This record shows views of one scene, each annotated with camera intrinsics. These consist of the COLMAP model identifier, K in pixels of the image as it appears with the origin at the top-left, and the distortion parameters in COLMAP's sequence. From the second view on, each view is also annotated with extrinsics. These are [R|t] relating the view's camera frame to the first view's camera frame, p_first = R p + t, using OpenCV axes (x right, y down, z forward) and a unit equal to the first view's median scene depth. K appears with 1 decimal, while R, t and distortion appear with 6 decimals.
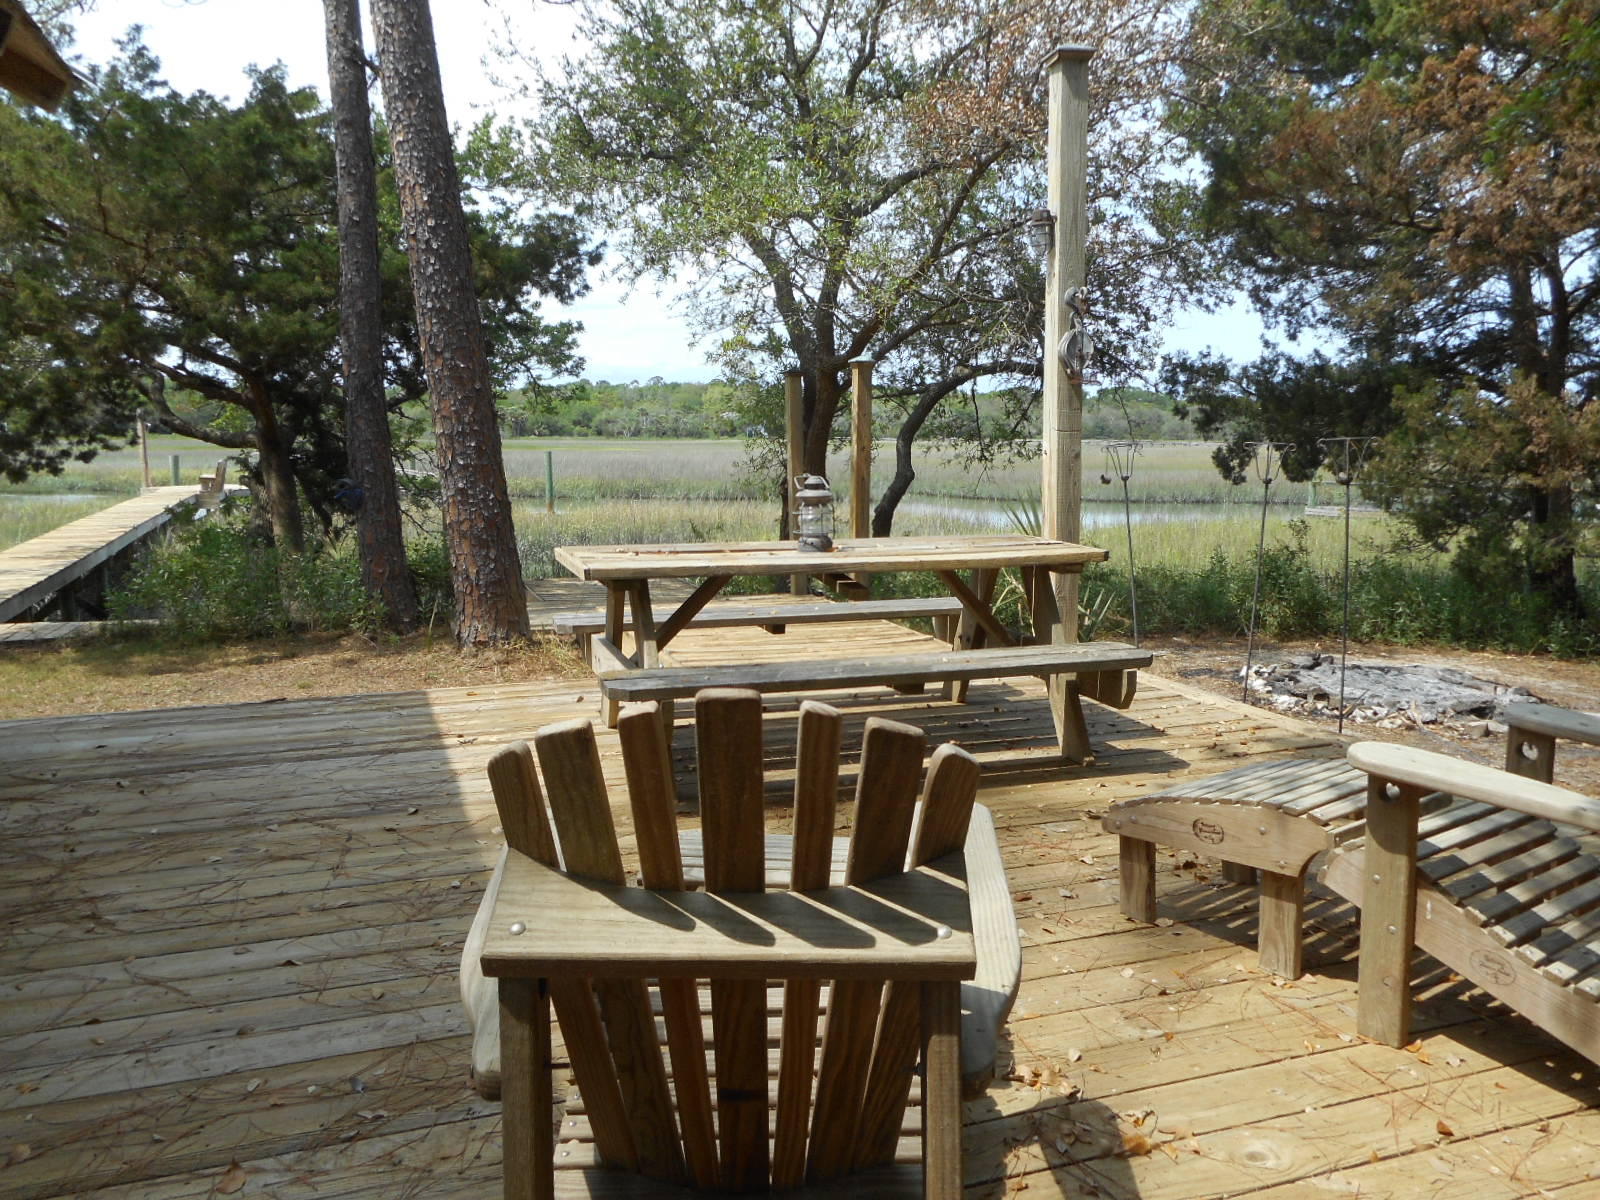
lens RADIAL K [[1216.6, 0, 795.3], [0, 1216.6, 586.6], [0, 0, 1]] dist [-0.007725, -0.000662]
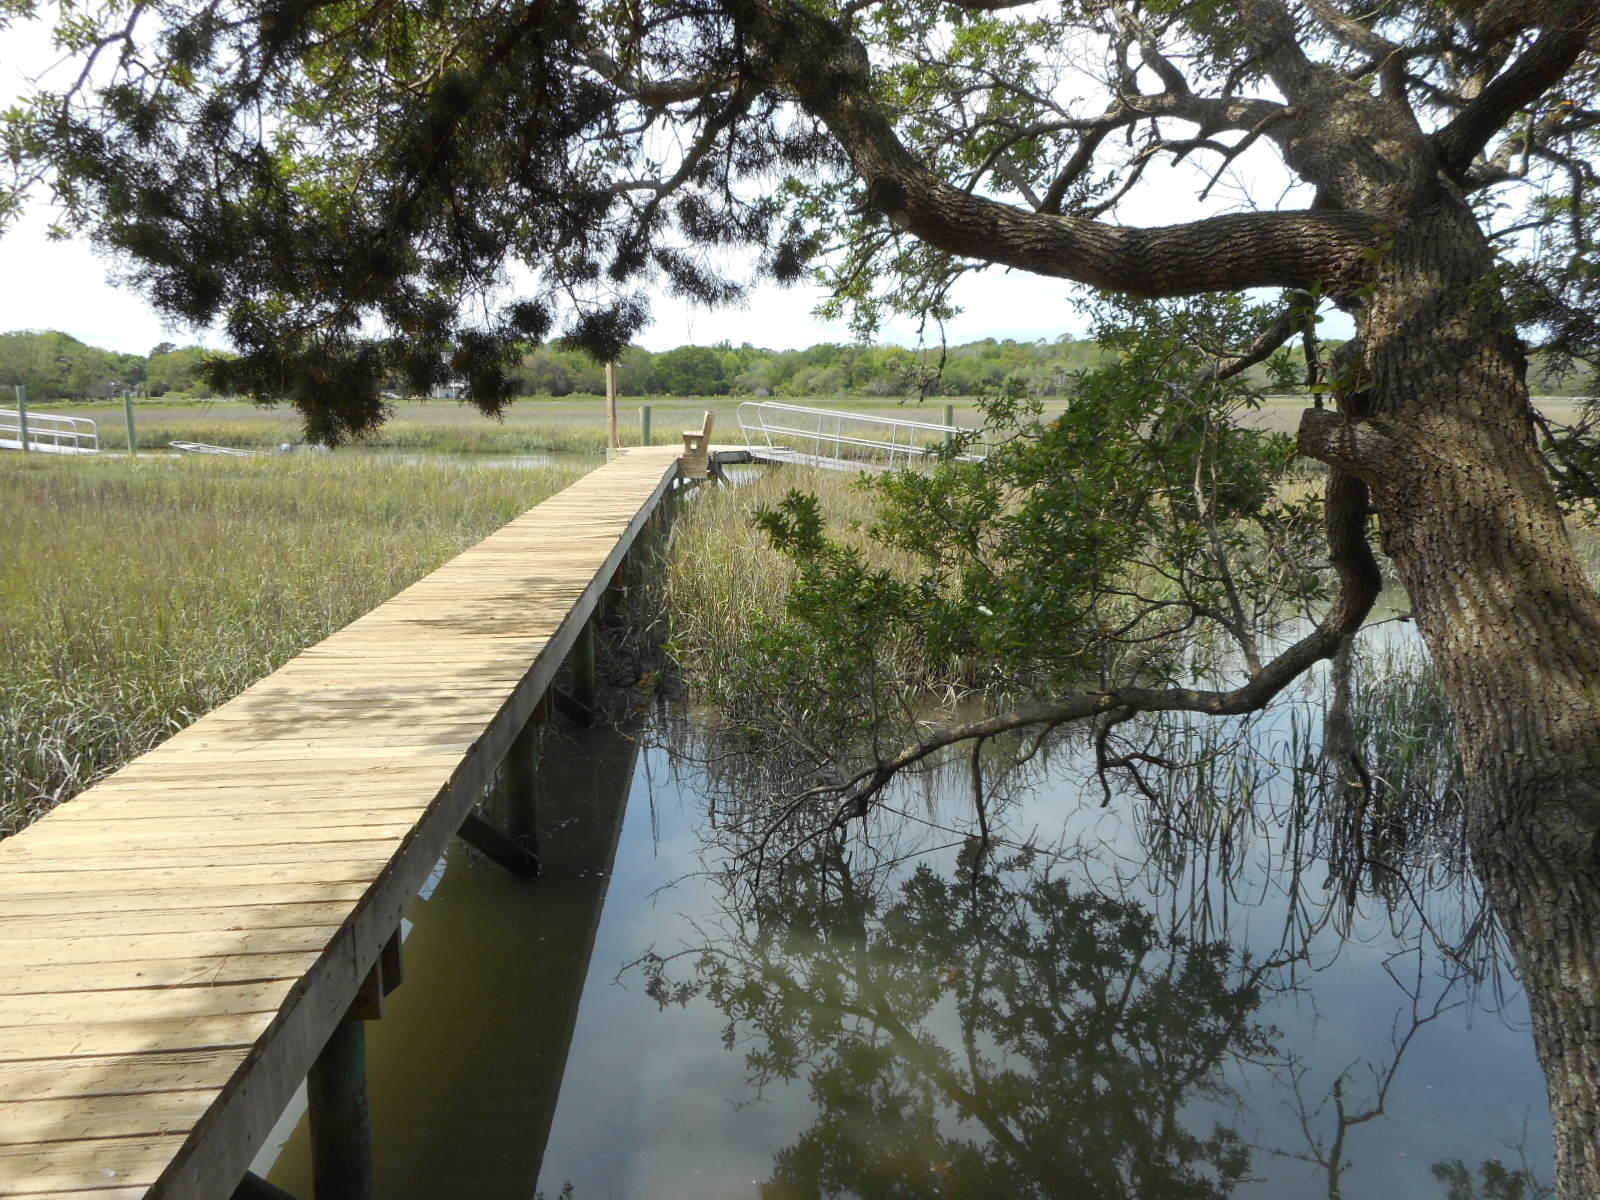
lens RADIAL K [[1210.5, 0, 803.2], [0, 1210.5, 604.1], [0, 0, 1]] dist [0.000948, 0.000687]
pose [[0.952932, 0.046900, -0.299535, -0.207693], [-0.033201, 0.998164, 0.050663, -0.029175], [0.301361, -0.038333, 0.952739, 0.343019]]
